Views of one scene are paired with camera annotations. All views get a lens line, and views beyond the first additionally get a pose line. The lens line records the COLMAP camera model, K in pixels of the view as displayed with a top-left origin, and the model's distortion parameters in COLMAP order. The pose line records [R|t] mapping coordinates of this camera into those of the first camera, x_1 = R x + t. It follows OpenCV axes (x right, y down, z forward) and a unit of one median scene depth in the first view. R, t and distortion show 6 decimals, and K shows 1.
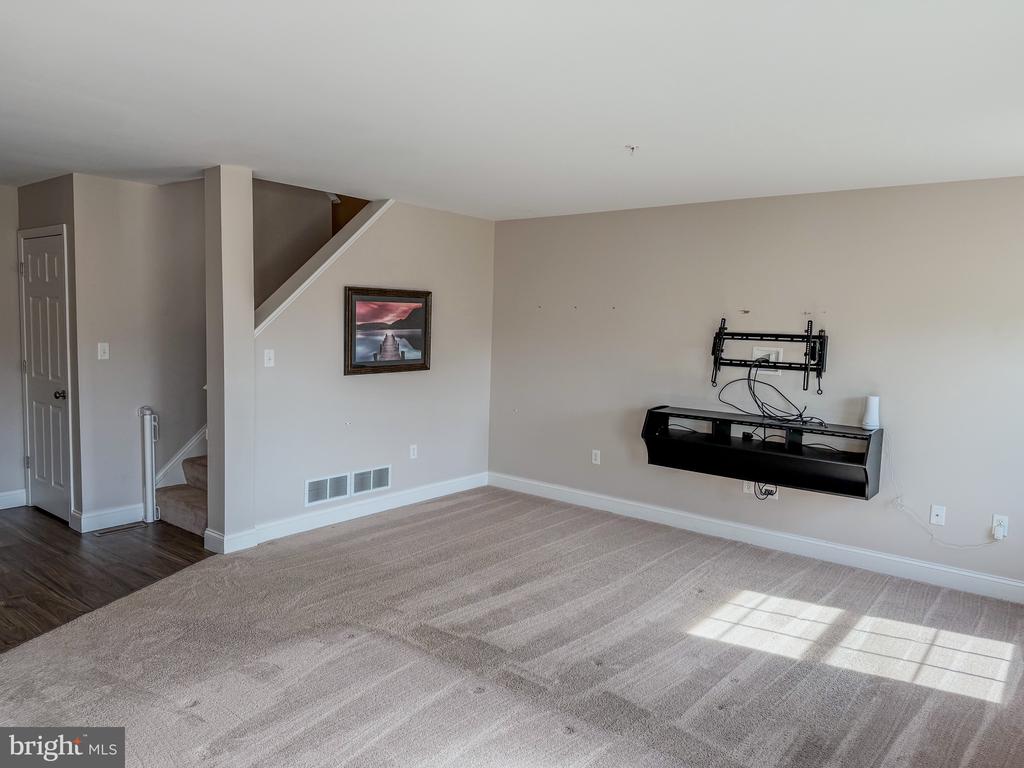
lens RADIAL K [[724.3, 0, 508.1], [0, 724.3, 386.0], [0, 0, 1]] dist [0.062189, -0.074172]
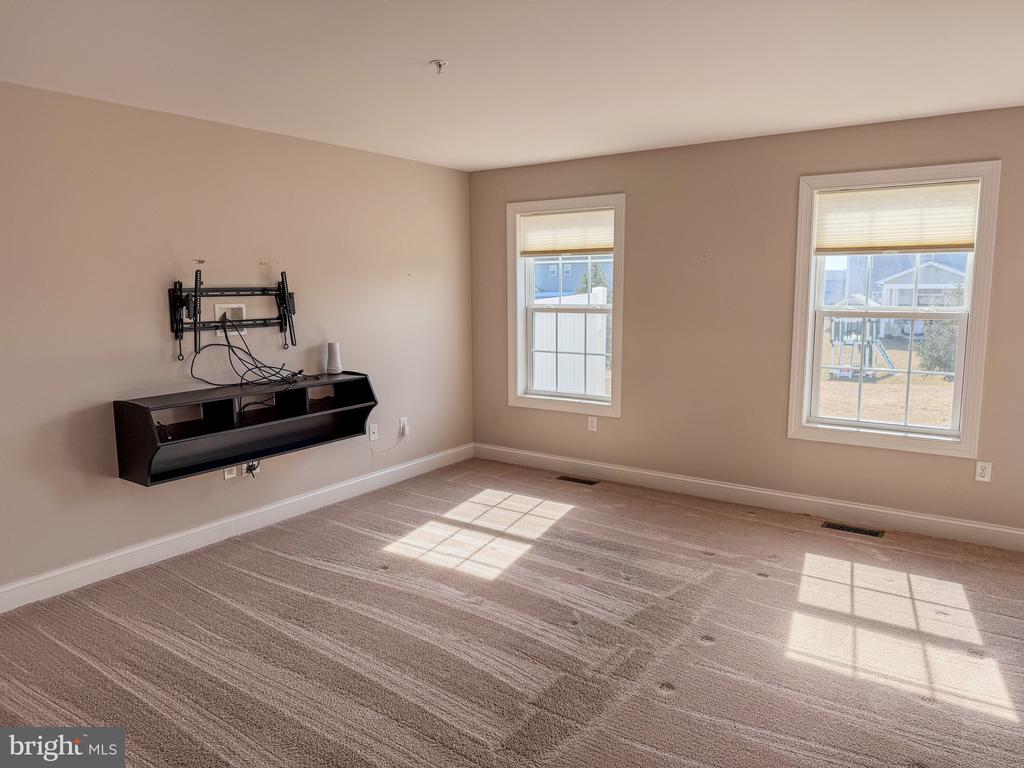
lens RADIAL K [[724.3, 0, 508.1], [0, 724.3, 386.0], [0, 0, 1]] dist [0.062189, -0.074172]
pose [[-0.076024, -0.171358, 0.982271, -0.636564], [0.097443, 0.979130, 0.178352, -0.096914], [-0.992333, 0.109275, -0.057740, 0.900020]]
